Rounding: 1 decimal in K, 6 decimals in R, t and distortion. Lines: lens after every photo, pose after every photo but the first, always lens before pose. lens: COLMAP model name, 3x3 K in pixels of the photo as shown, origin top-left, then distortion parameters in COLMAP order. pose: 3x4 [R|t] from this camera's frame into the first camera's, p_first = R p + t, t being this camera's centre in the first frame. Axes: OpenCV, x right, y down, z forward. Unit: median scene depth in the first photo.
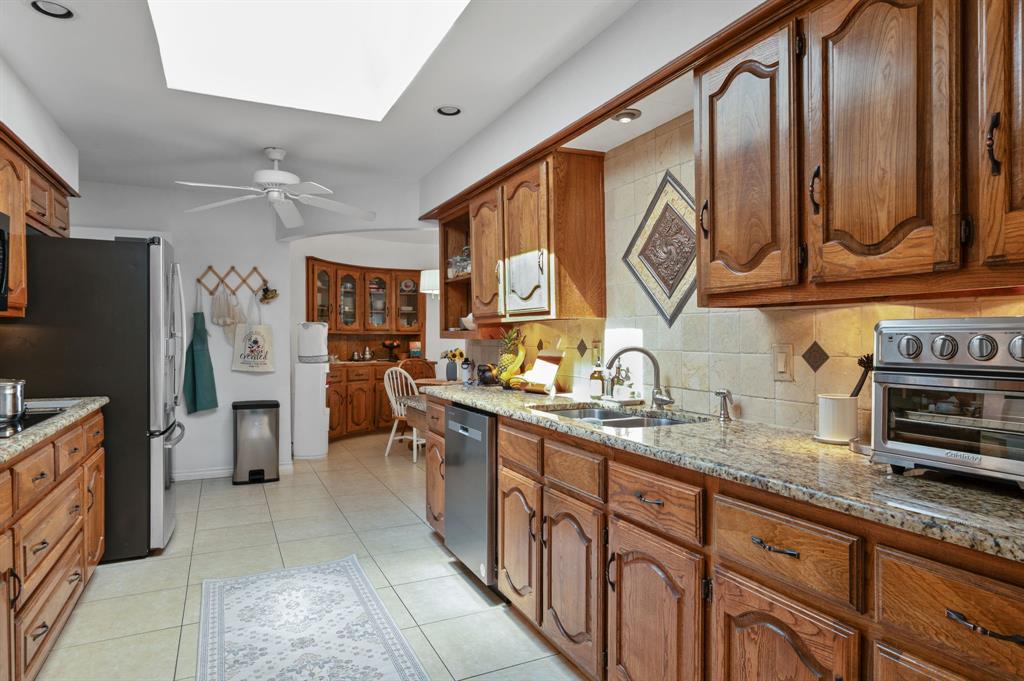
lens RADIAL K [[597.1, 0, 503.0], [0, 597.1, 343.1], [0, 0, 1]] dist [-0.002259, 0.003227]
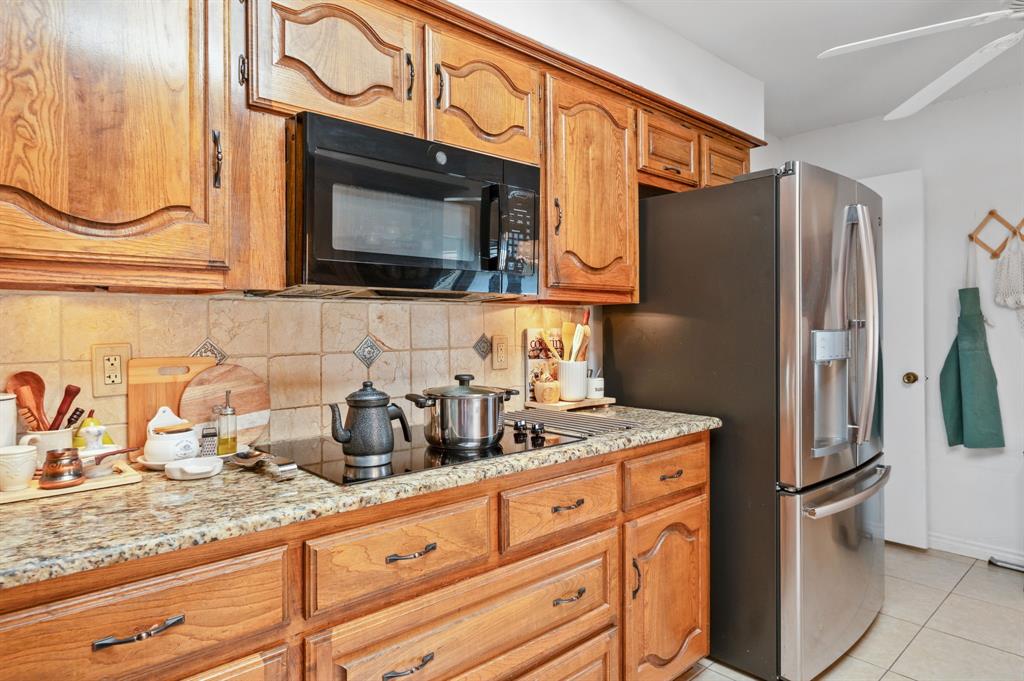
lens RADIAL K [[597.1, 0, 525.2], [0, 597.1, 319.4], [0, 0, 1]] dist [-0.002259, 0.003227]
pose [[0.301812, -0.011253, -0.953301, -0.084363], [-0.009534, 0.999845, -0.014821, -0.007607], [0.953320, 0.013561, 0.301658, 0.537302]]
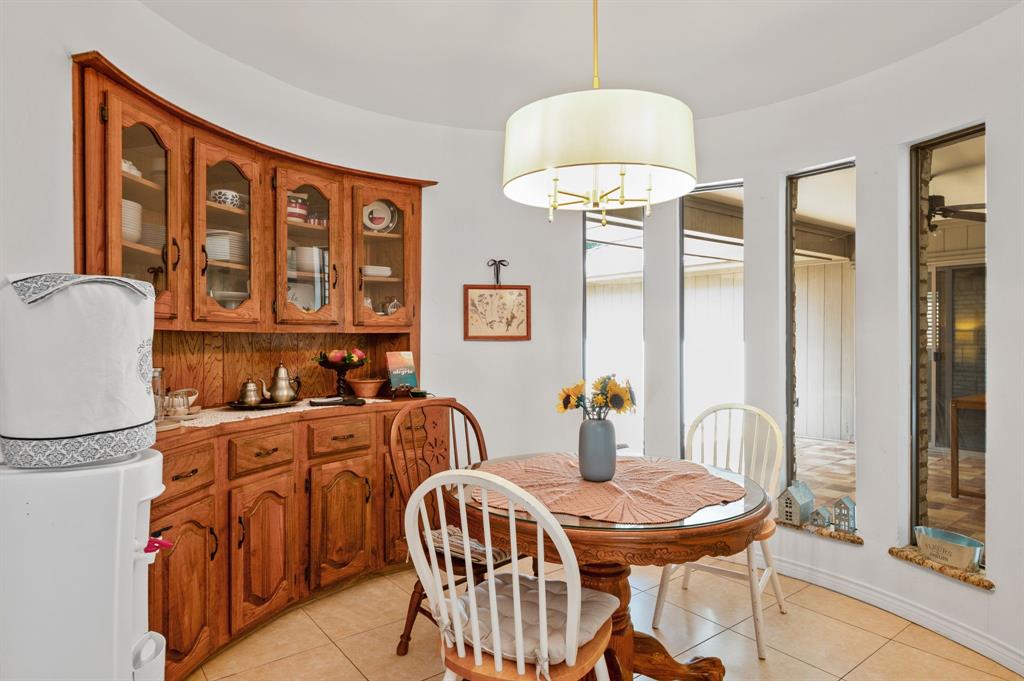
lens RADIAL K [[597.1, 0, 510.1], [0, 597.1, 341.2], [0, 0, 1]] dist [-0.002259, 0.003227]
pose [[0.975775, -0.006948, 0.218665, -0.363007], [0.008165, 0.999956, -0.004660, -0.015339], [-0.218623, 0.006333, 0.975789, 1.290197]]
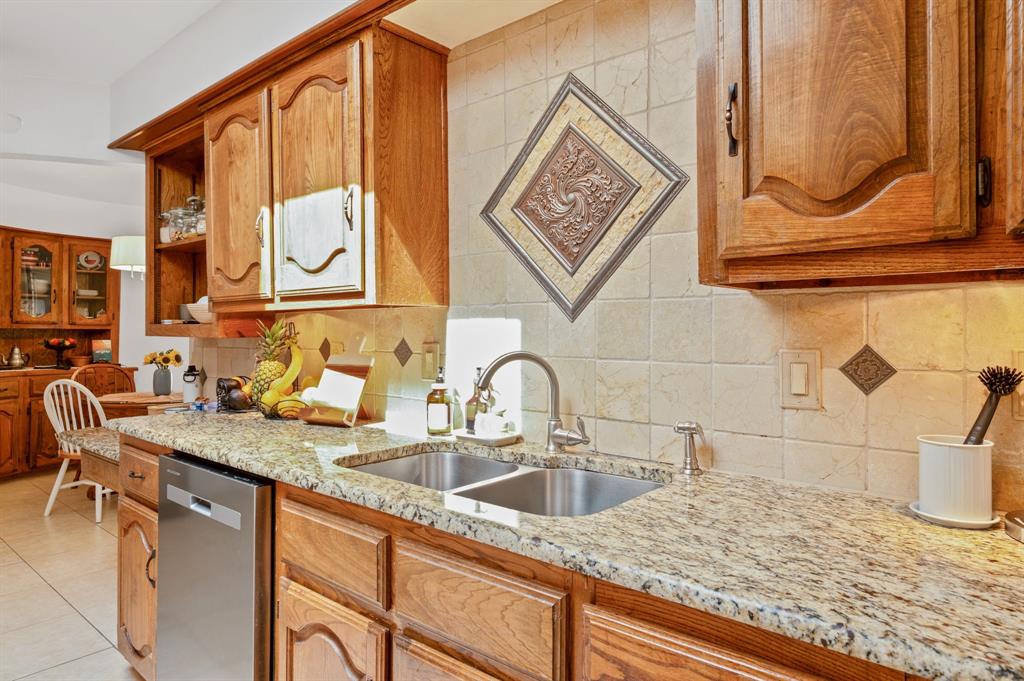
lens RADIAL K [[597.1, 0, 502.4], [0, 597.1, 332.3], [0, 0, 1]] dist [-0.002259, 0.003227]
pose [[0.903979, 0.006367, 0.427530, -0.043656], [-0.000562, 0.999906, -0.013703, -0.004188], [-0.427577, 0.012147, 0.903897, 0.339105]]
